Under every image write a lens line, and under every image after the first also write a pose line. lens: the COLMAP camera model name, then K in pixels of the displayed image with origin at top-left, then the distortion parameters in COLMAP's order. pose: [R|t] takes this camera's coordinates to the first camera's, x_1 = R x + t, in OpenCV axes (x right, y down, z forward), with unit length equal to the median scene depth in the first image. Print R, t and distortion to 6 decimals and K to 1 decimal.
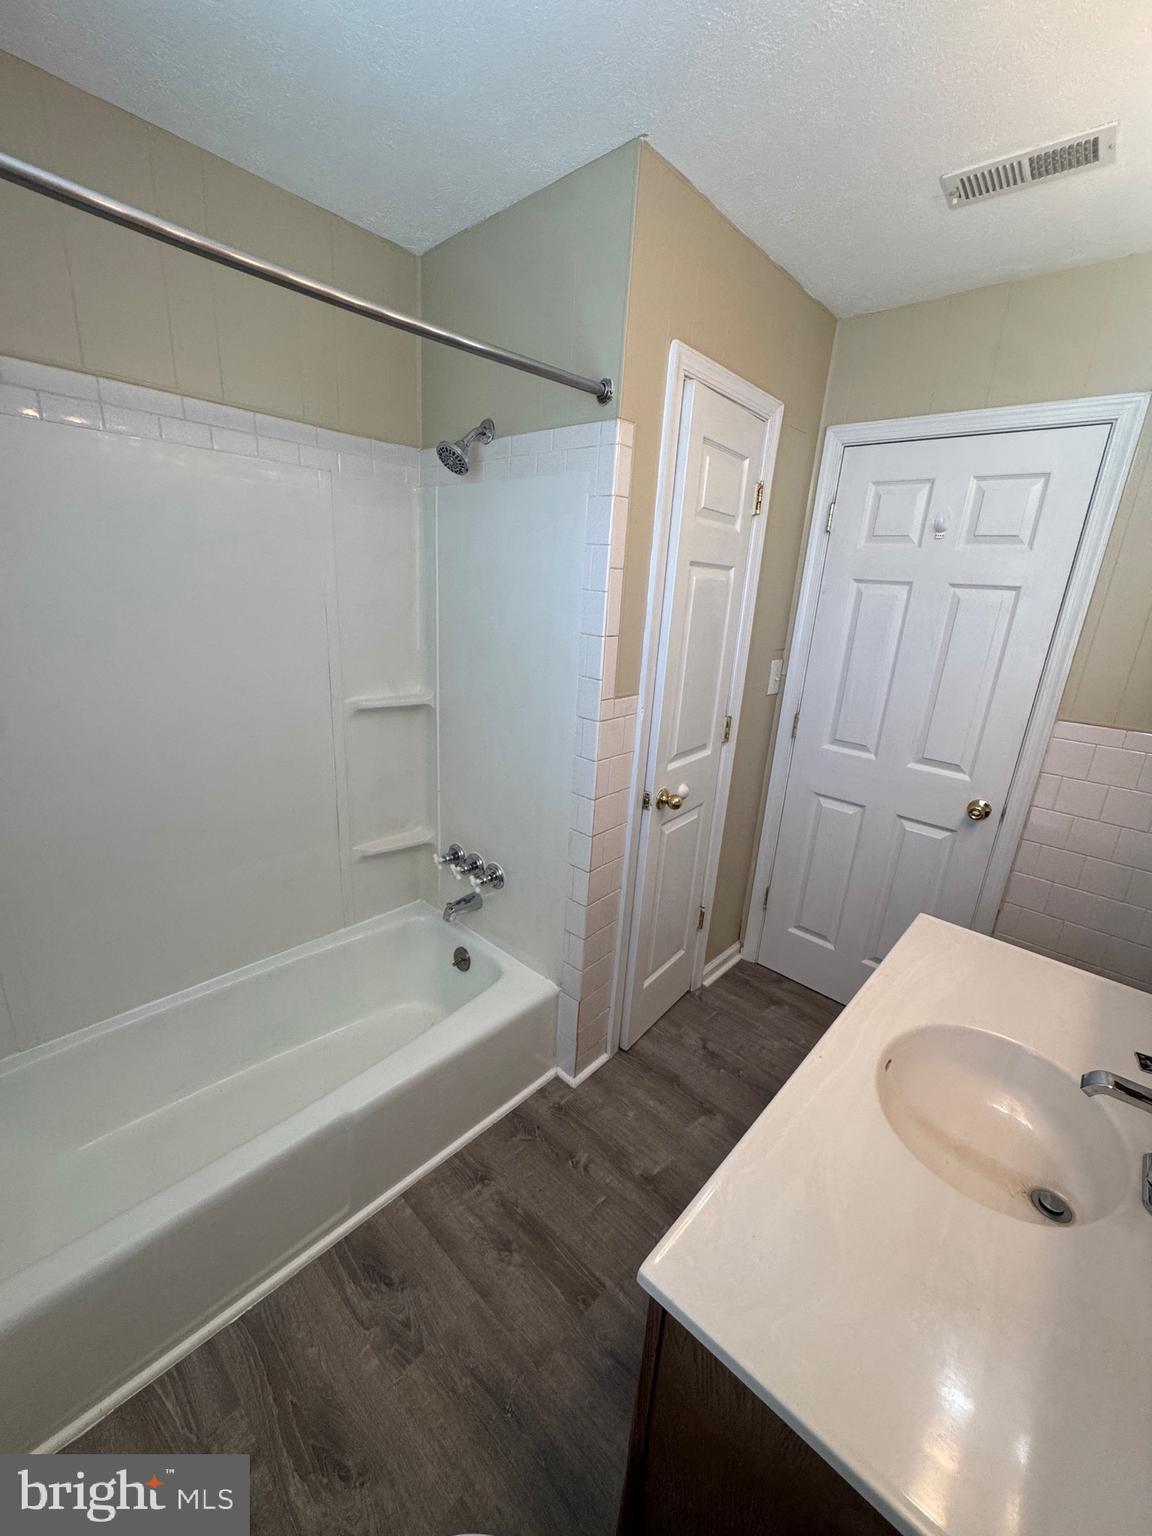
lens RADIAL K [[616.5, 0, 568.8], [0, 616.5, 765.8], [0, 0, 1]] dist [0.010752, -0.000464]
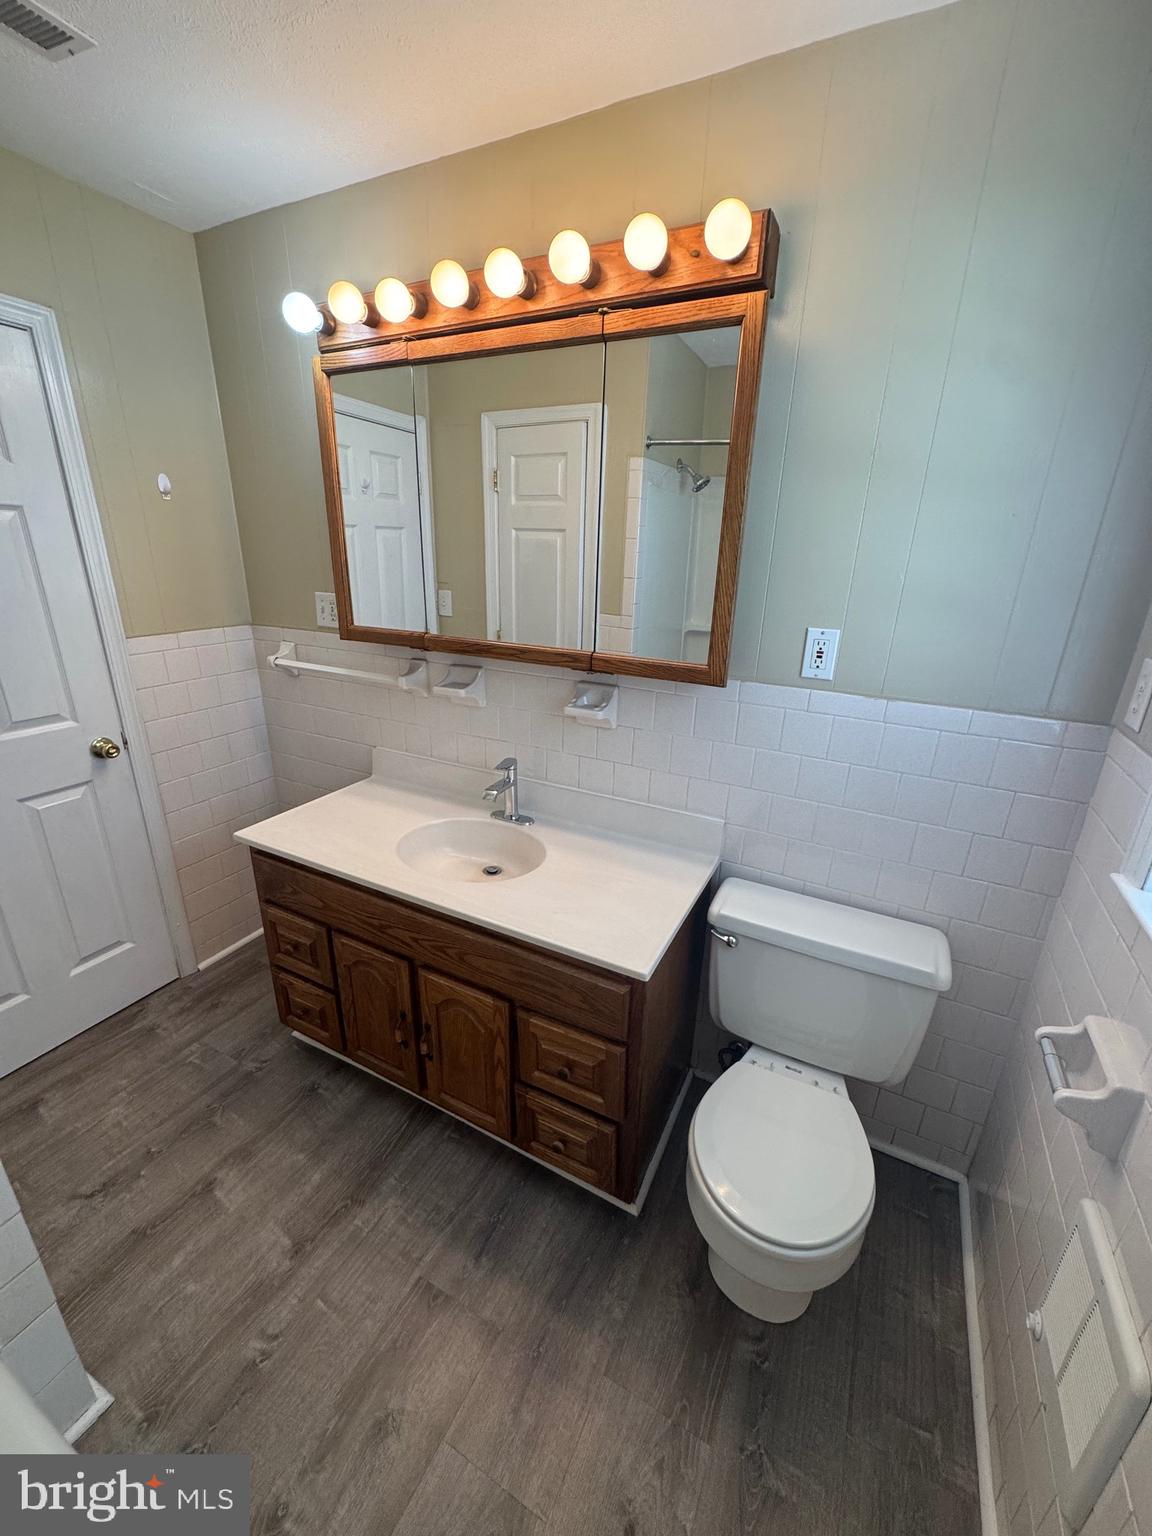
lens RADIAL K [[616.5, 0, 582.1], [0, 616.5, 769.3], [0, 0, 1]] dist [0.010752, -0.000464]
pose [[-0.269007, -0.387645, 0.881684, -0.453610], [0.237985, 0.860290, 0.450849, -0.181028], [-0.933273, 0.331109, -0.139170, 0.515917]]
